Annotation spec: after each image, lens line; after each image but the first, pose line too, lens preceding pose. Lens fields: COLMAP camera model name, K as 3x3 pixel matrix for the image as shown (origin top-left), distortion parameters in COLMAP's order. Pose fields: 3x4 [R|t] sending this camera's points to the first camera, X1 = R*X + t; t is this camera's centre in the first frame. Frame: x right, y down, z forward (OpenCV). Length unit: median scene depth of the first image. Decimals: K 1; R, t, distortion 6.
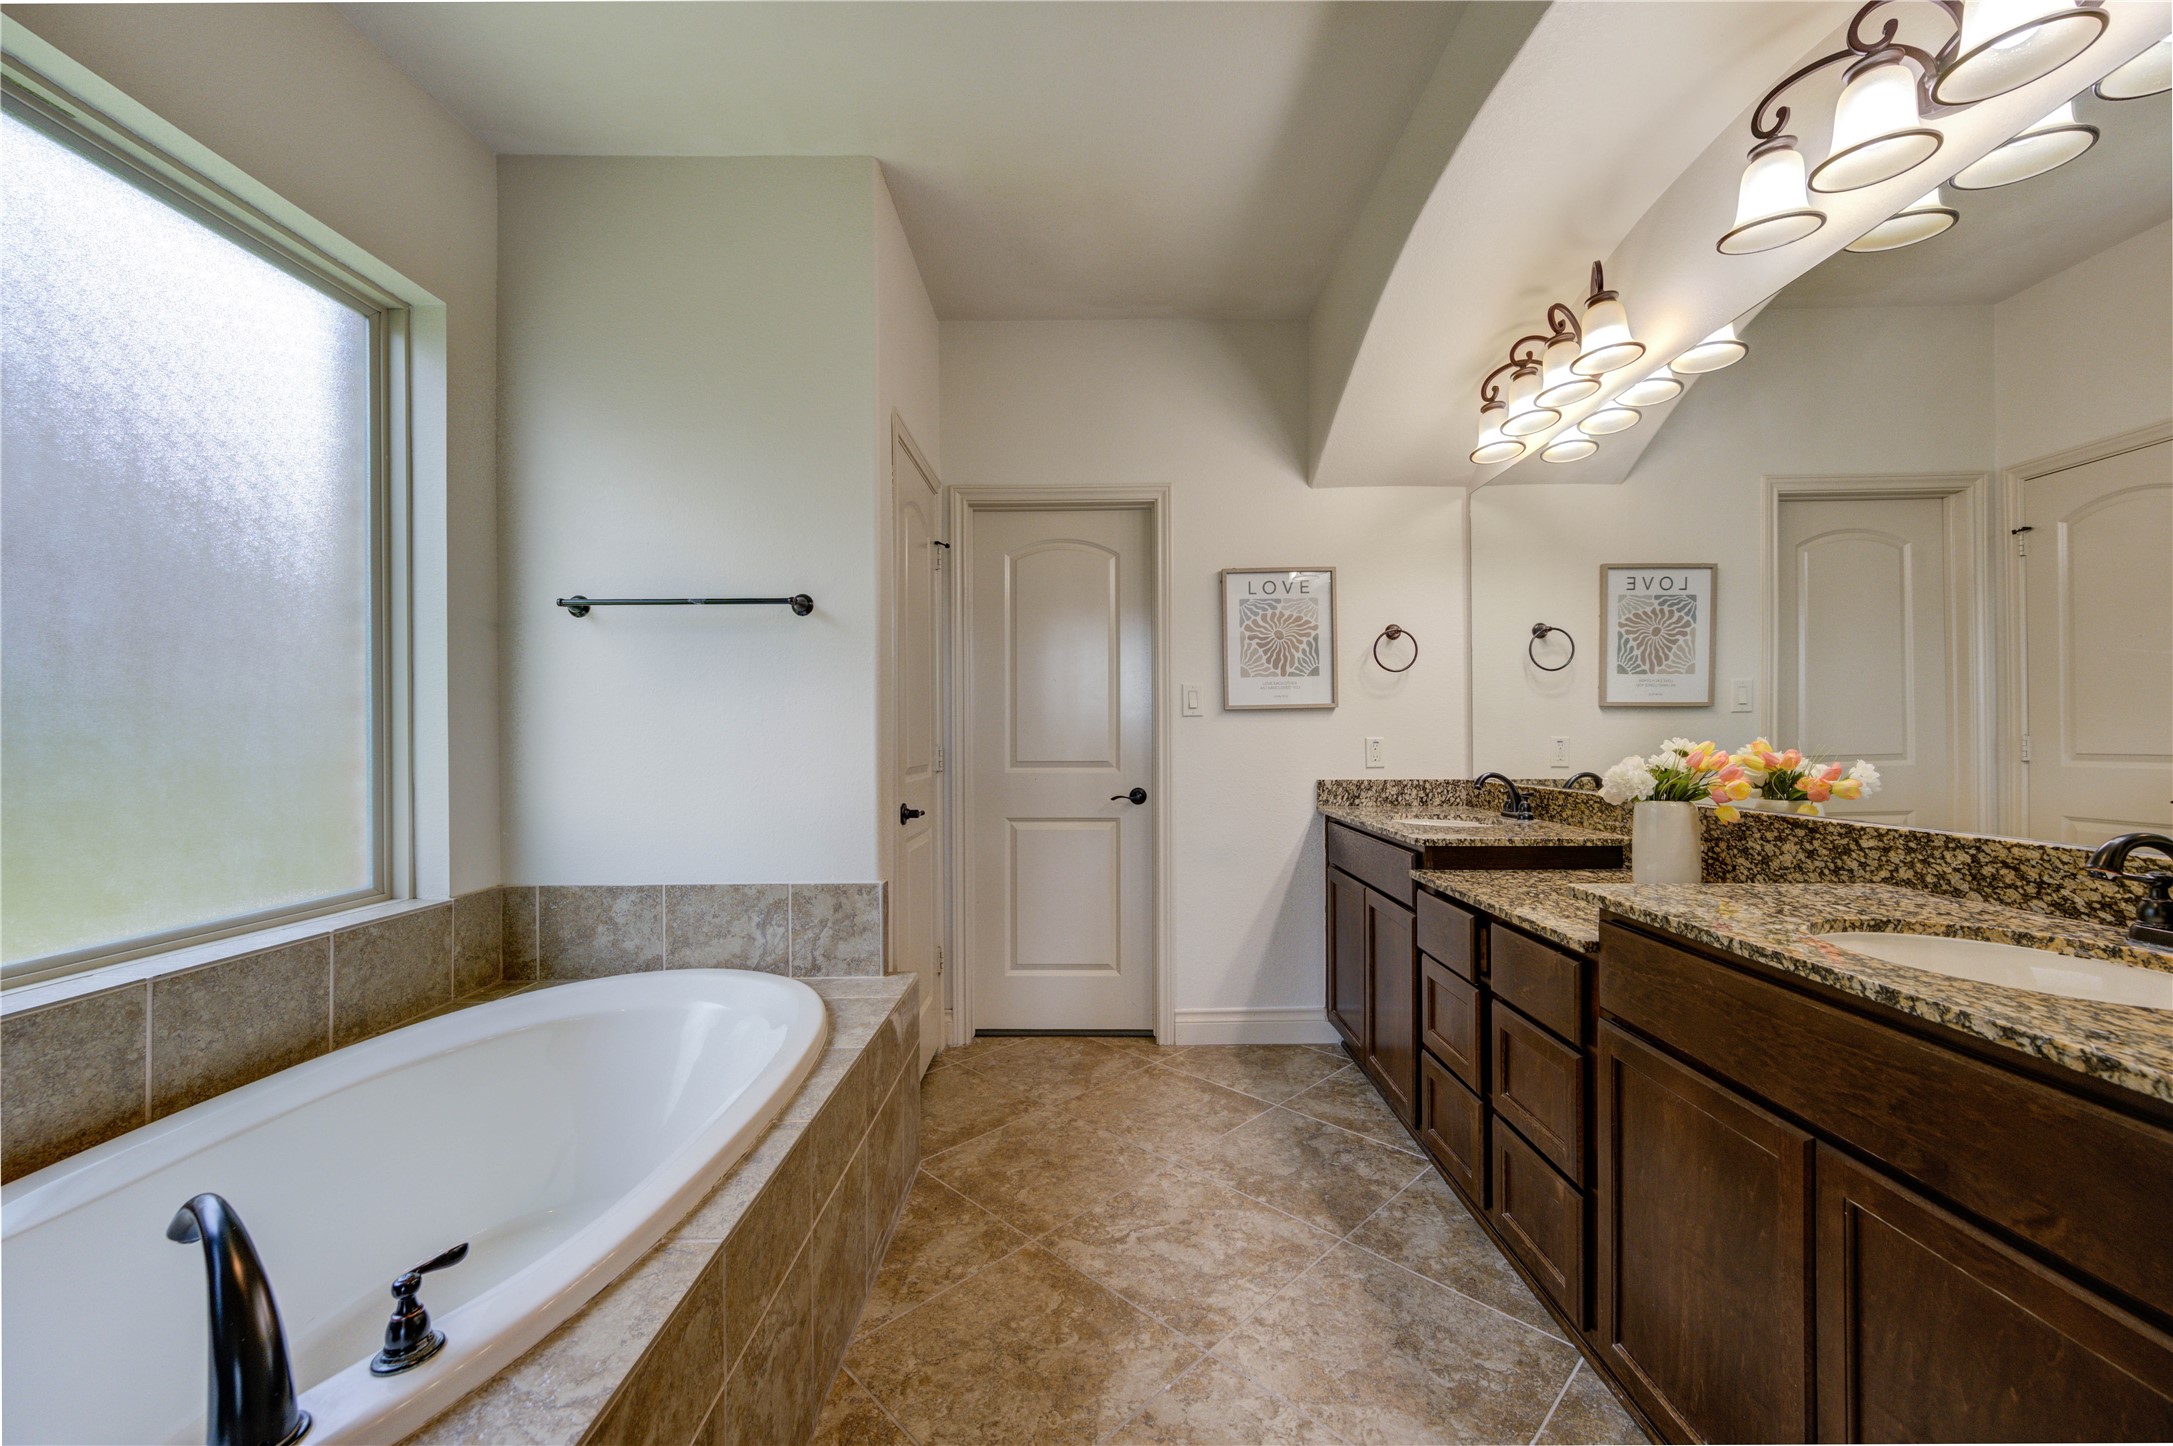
lens RADIAL K [[856.4, 0, 1091.4], [0, 856.4, 729.9], [0, 0, 1]] dist [0.001707, 0.000166]
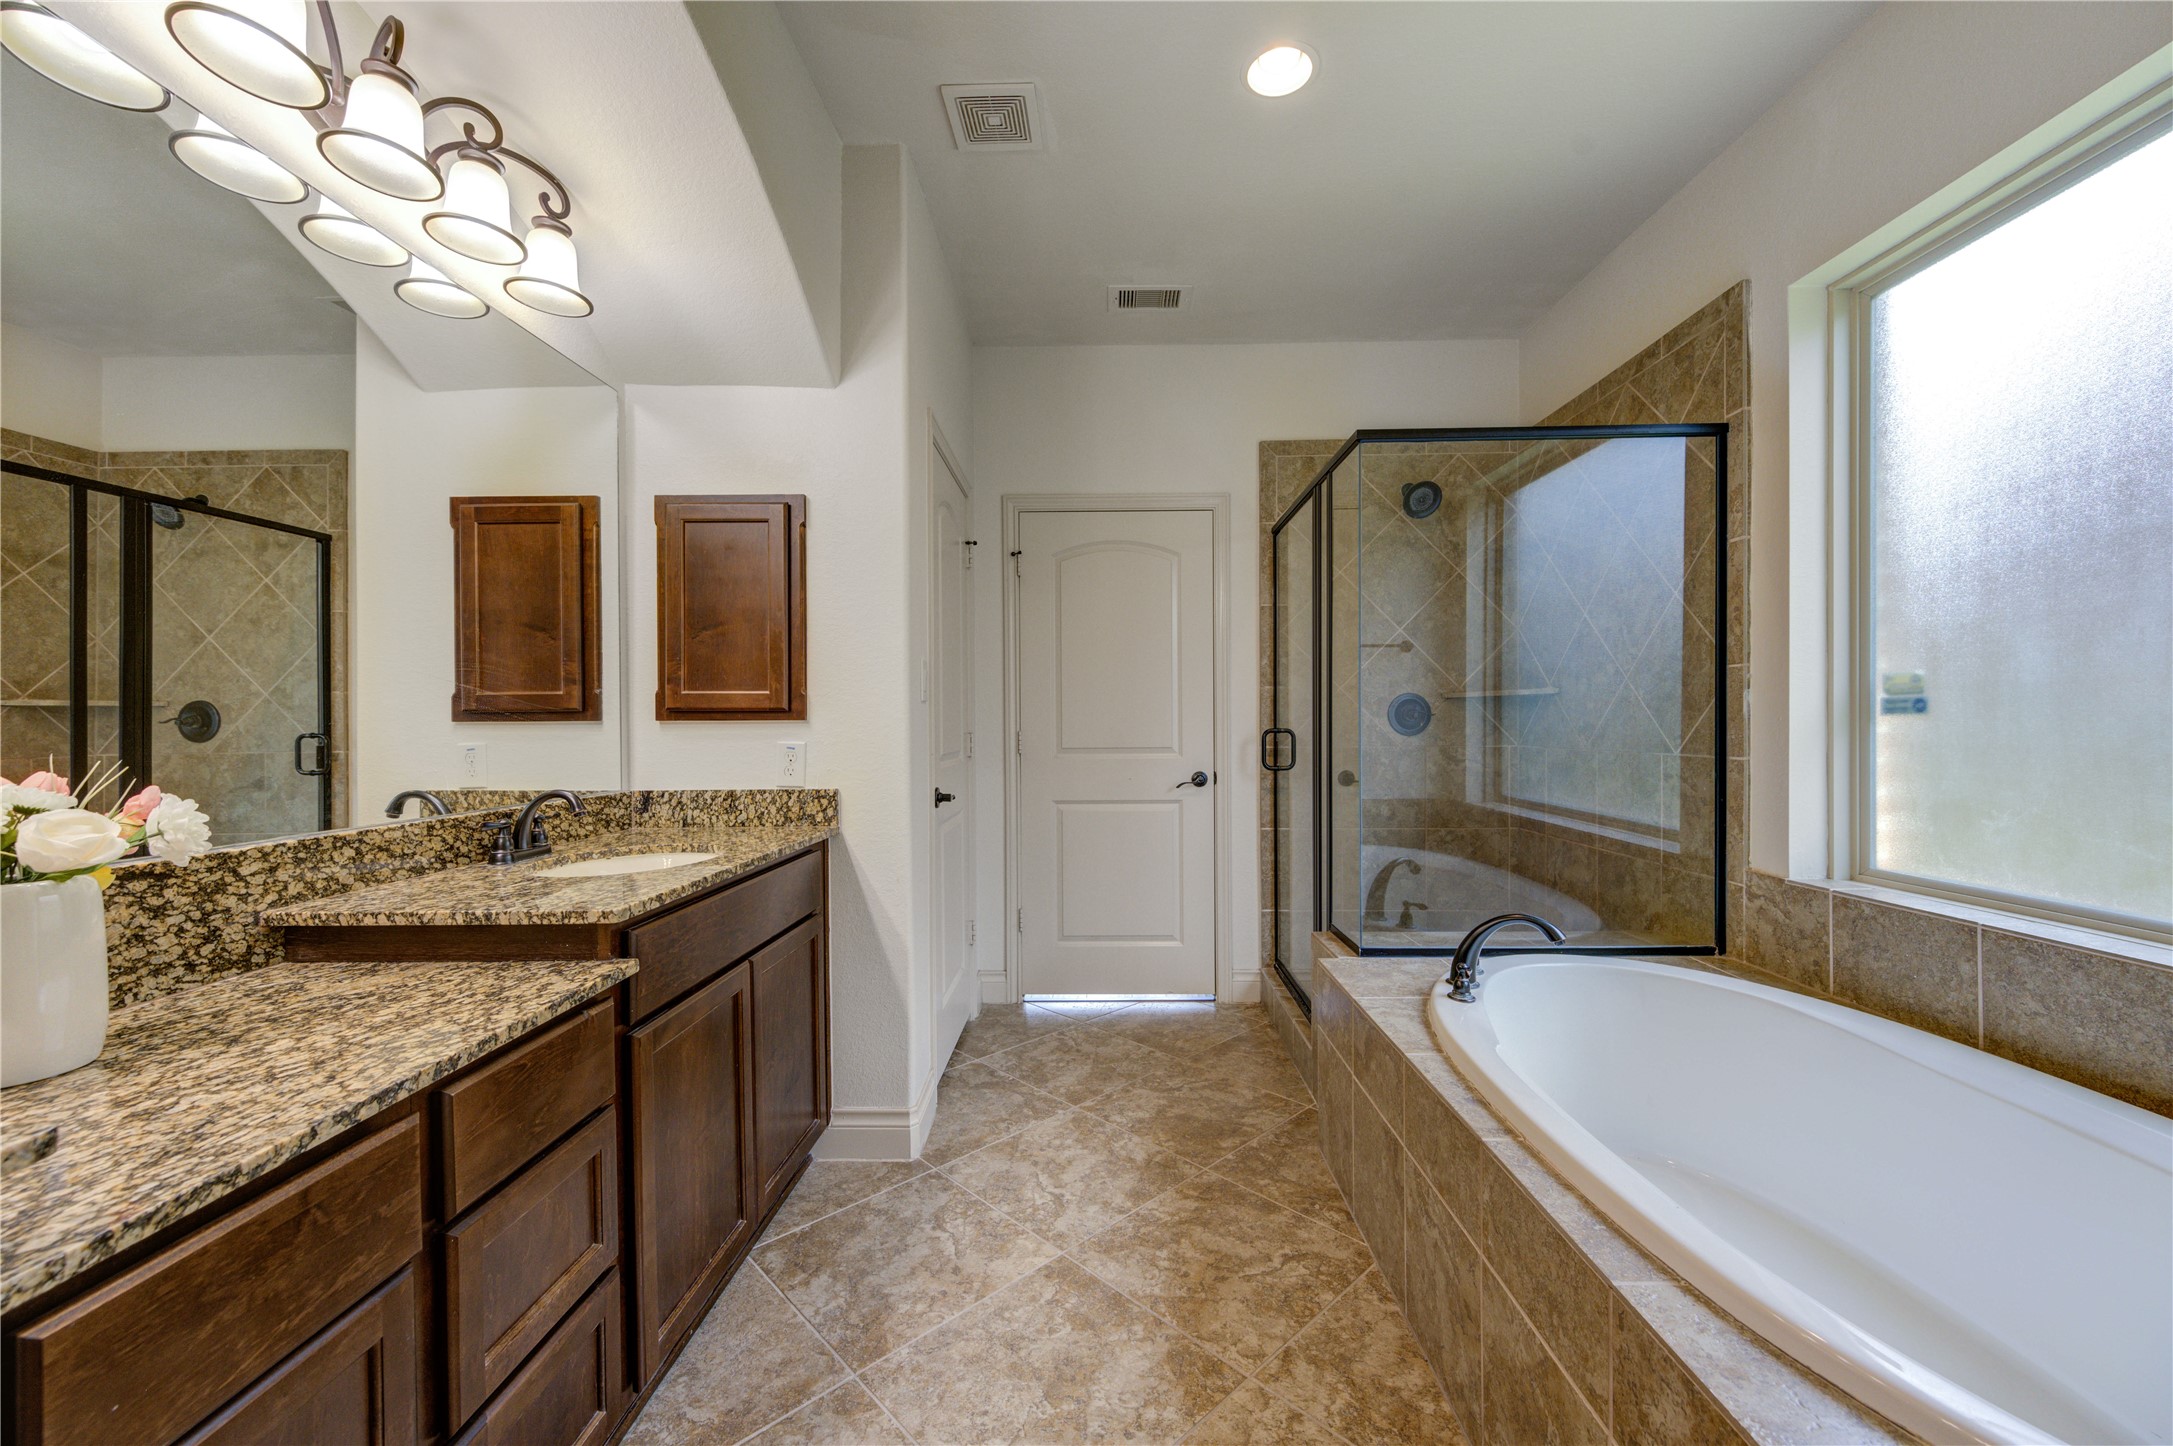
lens RADIAL K [[856.4, 0, 1091.4], [0, 856.4, 729.9], [0, 0, 1]] dist [0.001707, 0.000166]
pose [[-0.999834, 0.011174, 0.014358, 0.077314], [0.011198, 0.999936, 0.001552, 0.005237], [-0.014340, 0.001712, -0.999896, 1.900701]]
